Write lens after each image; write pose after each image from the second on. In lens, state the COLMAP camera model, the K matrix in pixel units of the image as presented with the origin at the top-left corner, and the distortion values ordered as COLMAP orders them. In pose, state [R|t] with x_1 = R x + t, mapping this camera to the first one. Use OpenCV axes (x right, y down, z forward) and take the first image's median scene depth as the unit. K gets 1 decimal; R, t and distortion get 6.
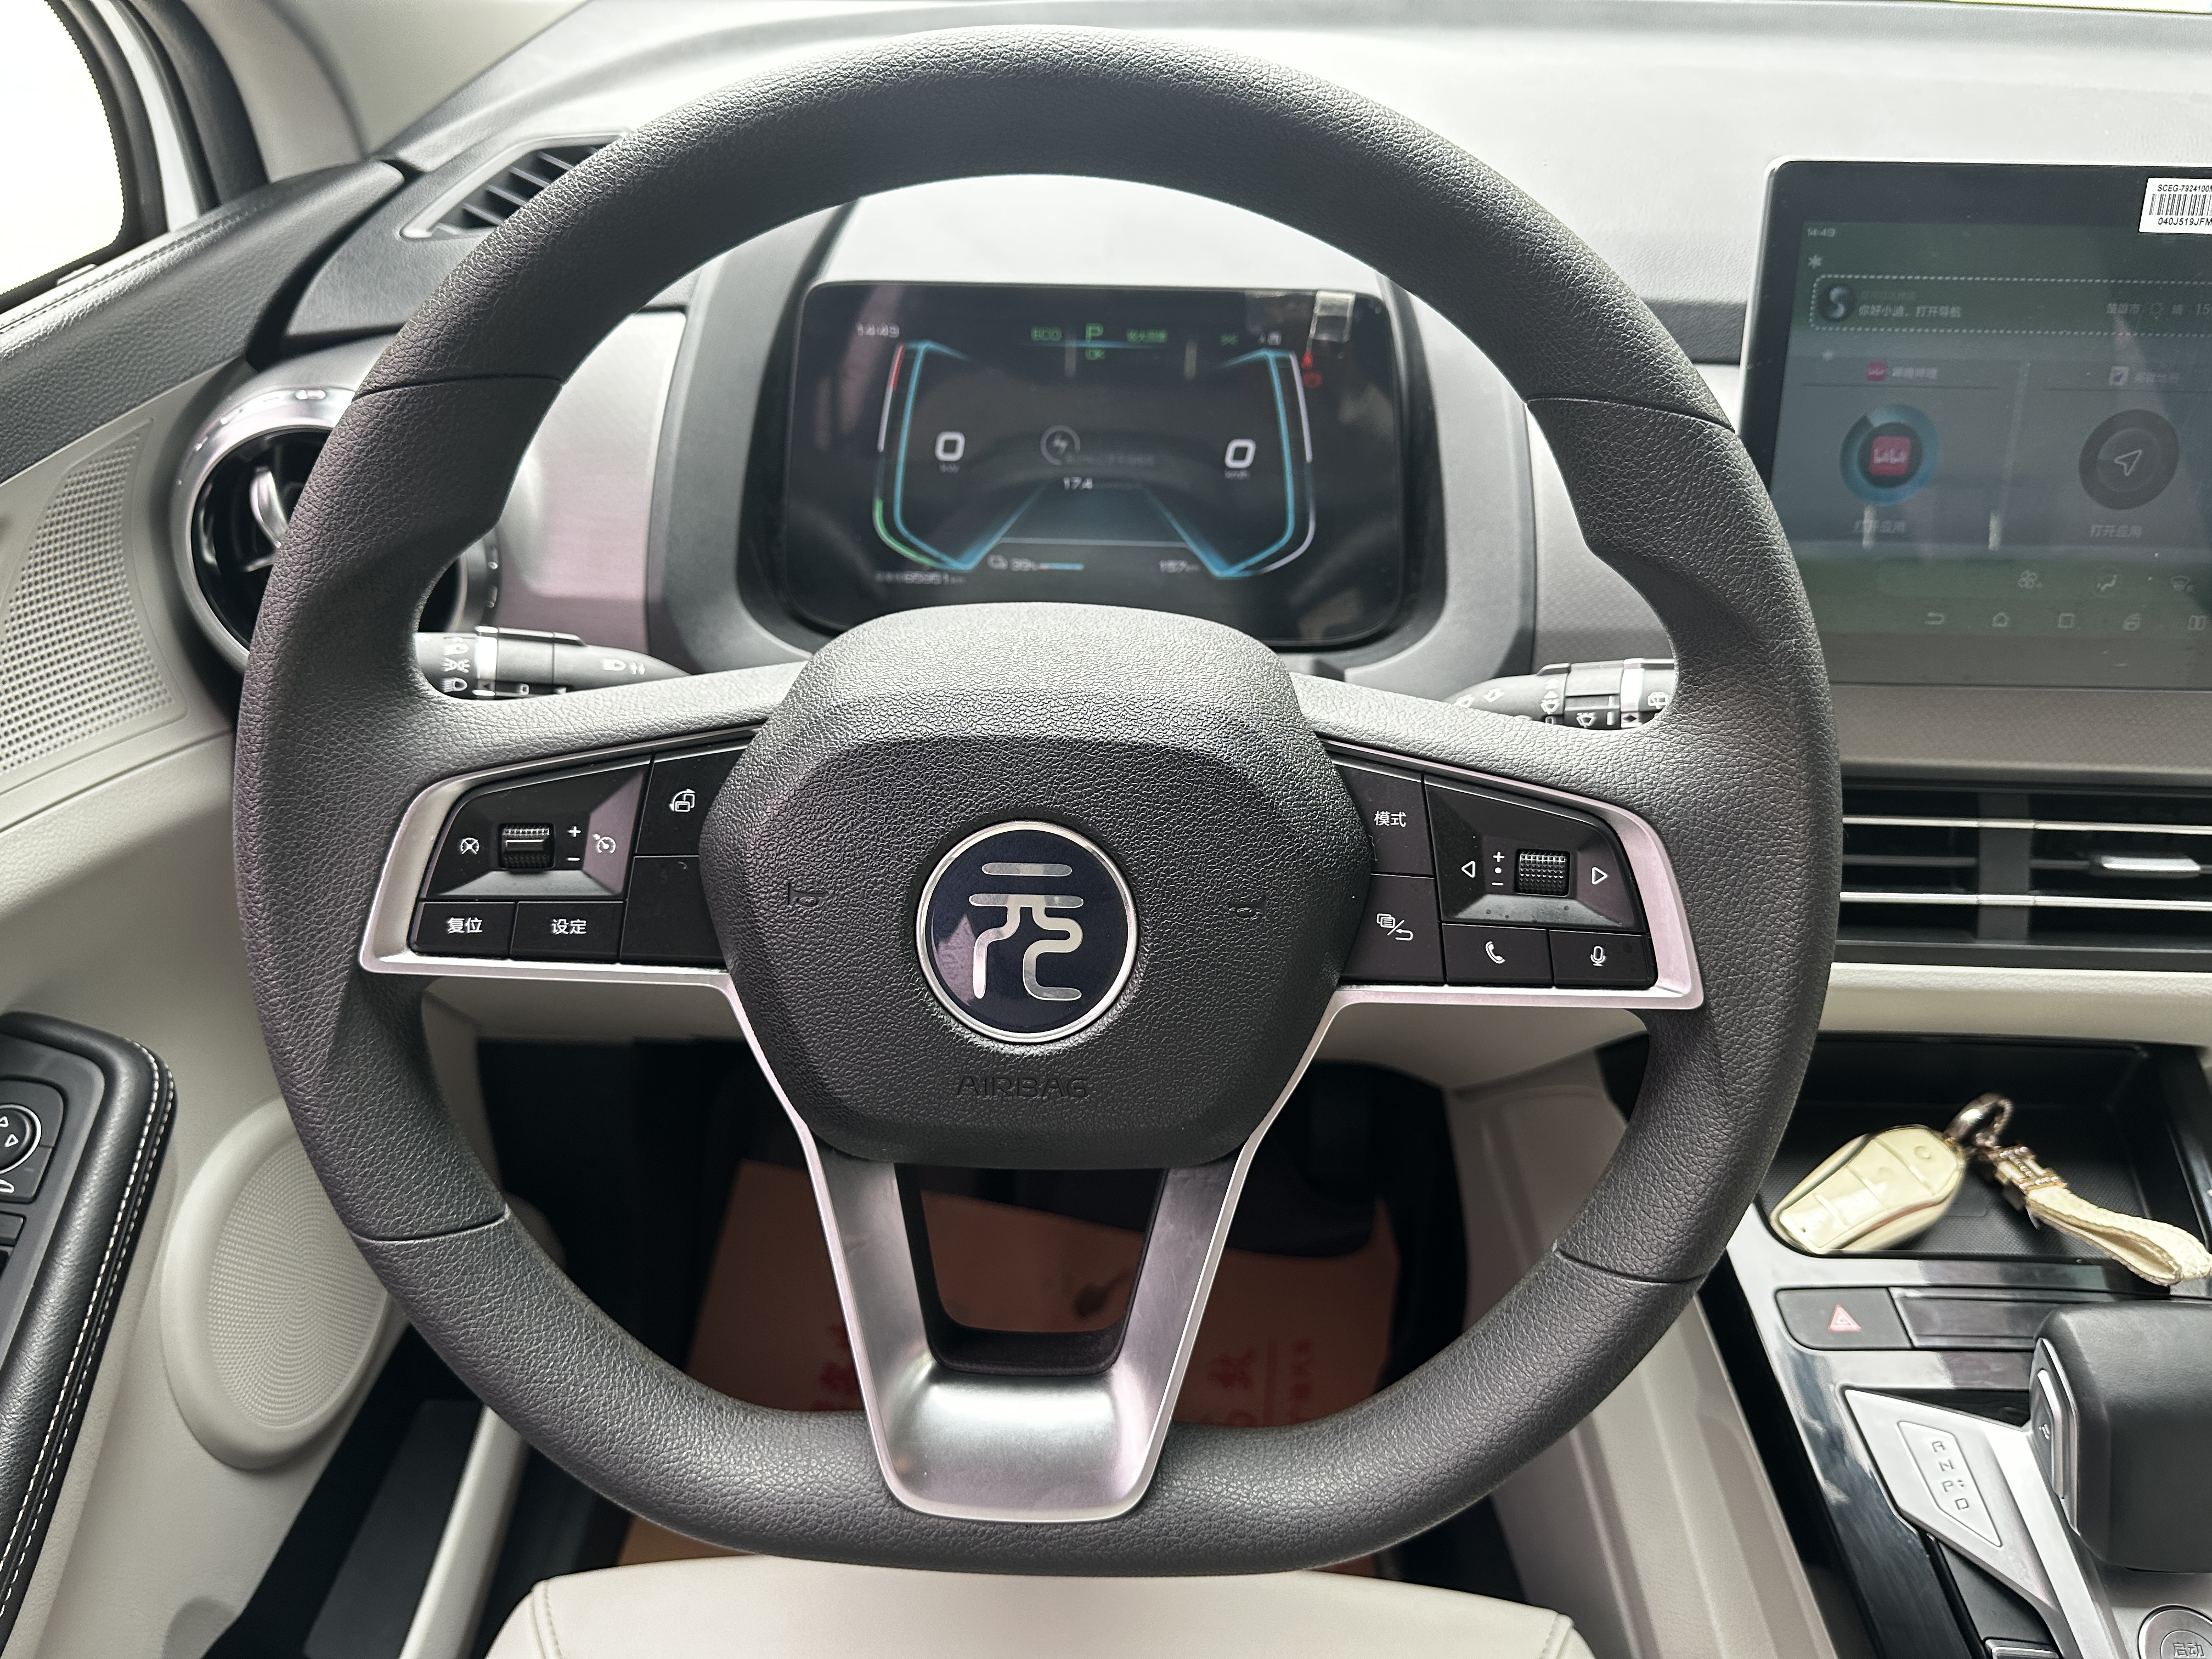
lens RADIAL K [[1570.3, 0, 1106.0], [0, 1570.3, 829.5], [0, 0, 1]] dist [0.066252, -0.096019]
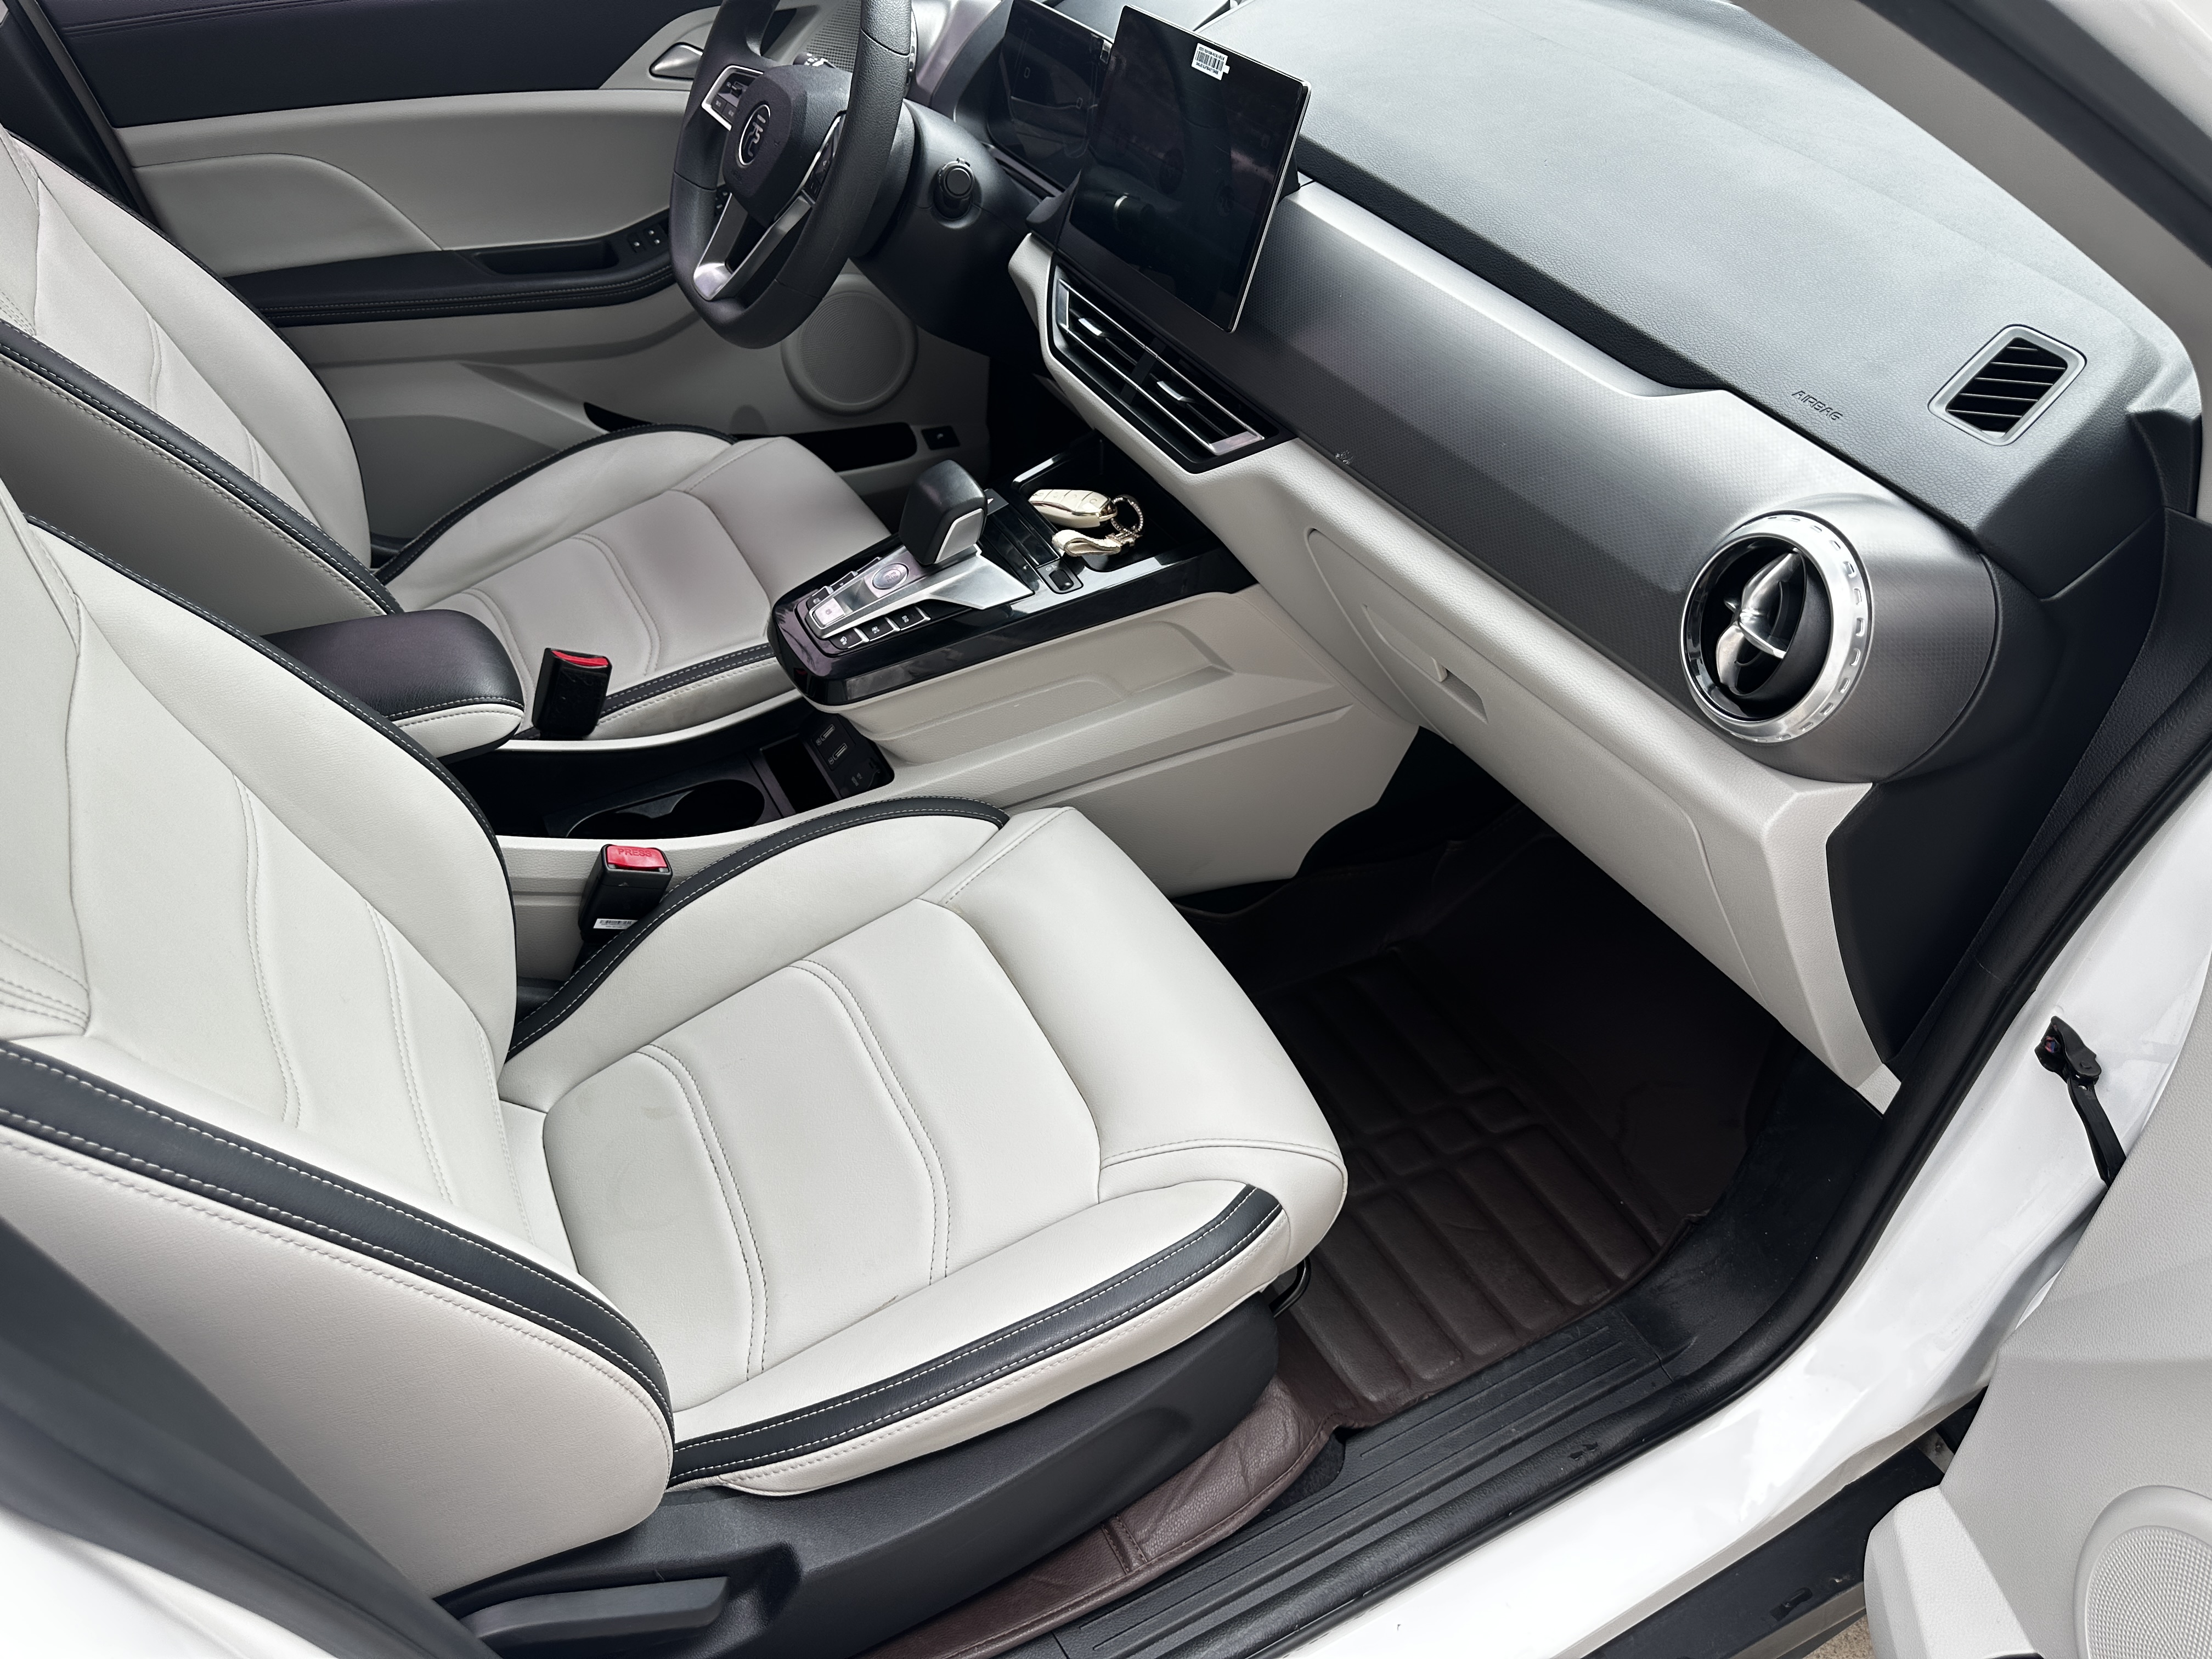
lens RADIAL K [[1556.2, 0, 1064.8], [0, 1556.2, 827.0], [0, 0, 1]] dist [0.004000, -0.002299]
pose [[0.473793, 0.563837, -0.676467, 3.259312], [-0.503057, 0.803776, 0.317612, -0.138951], [0.722810, 0.189819, 0.664466, -0.511885]]
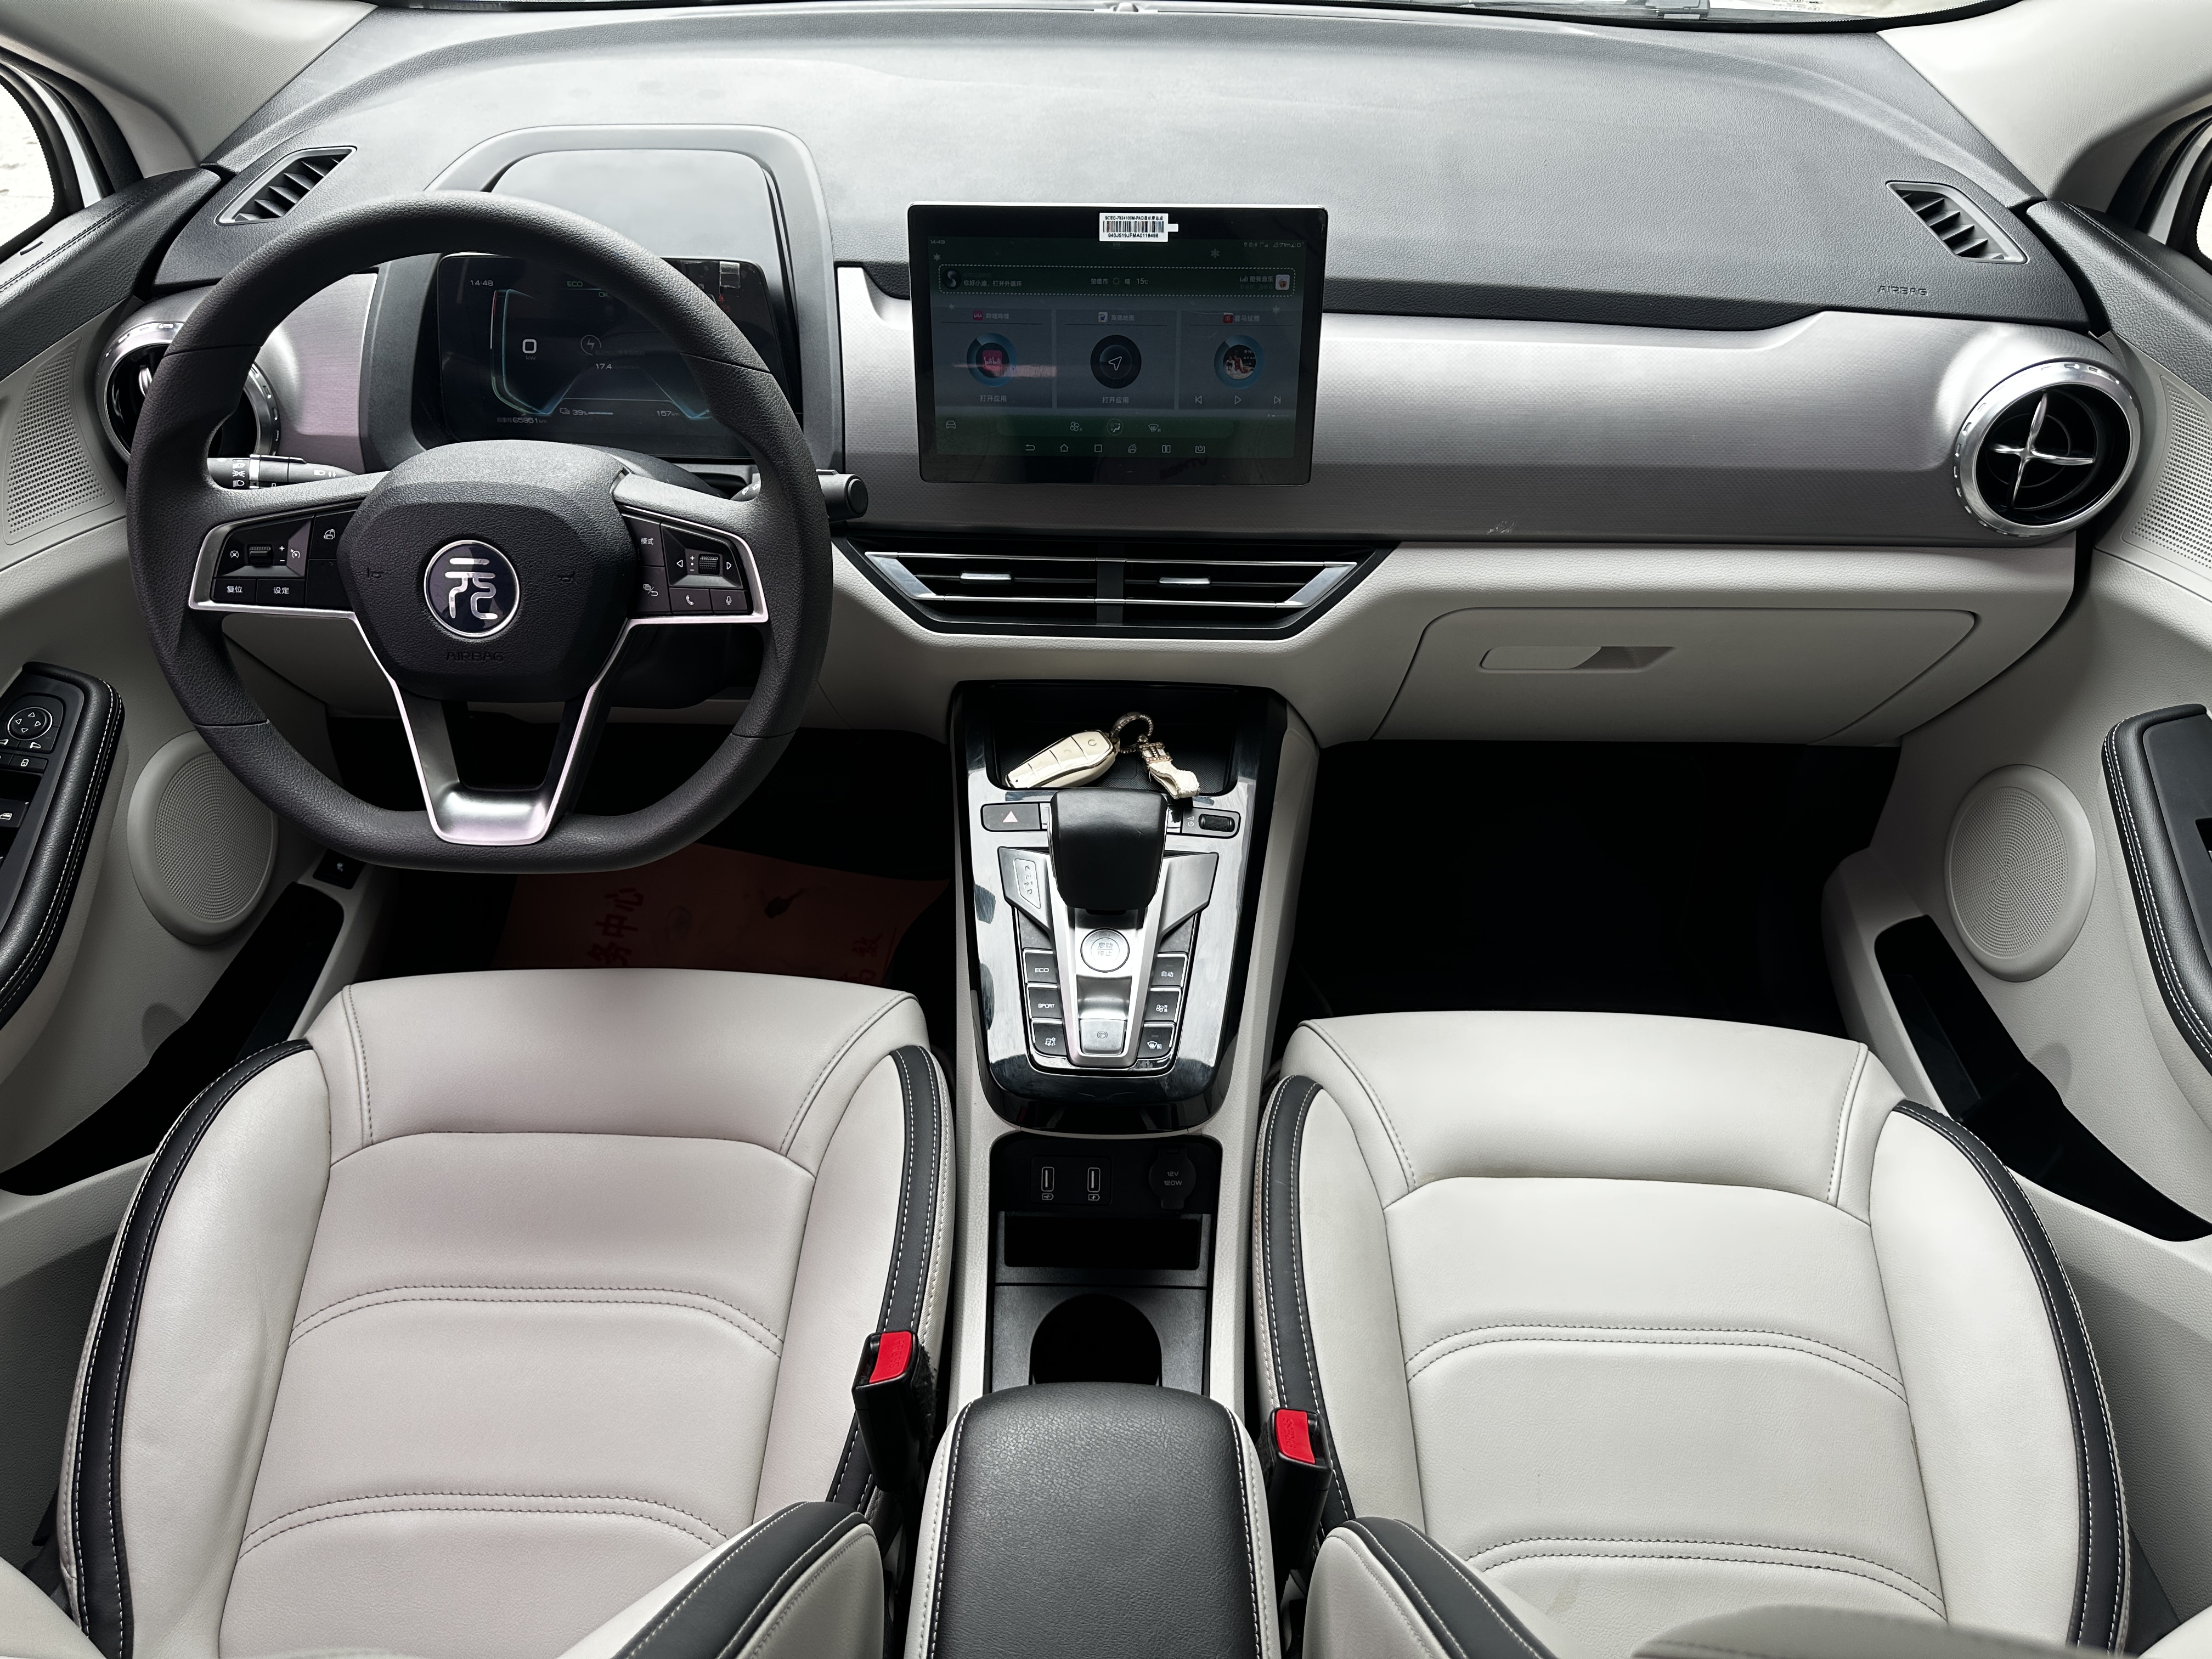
lens RADIAL K [[1556.2, 0, 1064.8], [0, 1556.2, 827.0], [0, 0, 1]] dist [0.004000, -0.002299]
pose [[0.999992, -0.003789, -0.000836, 0.729707], [0.003861, 0.992920, 0.118721, 0.128061], [0.000380, -0.118723, 0.992927, -1.168020]]
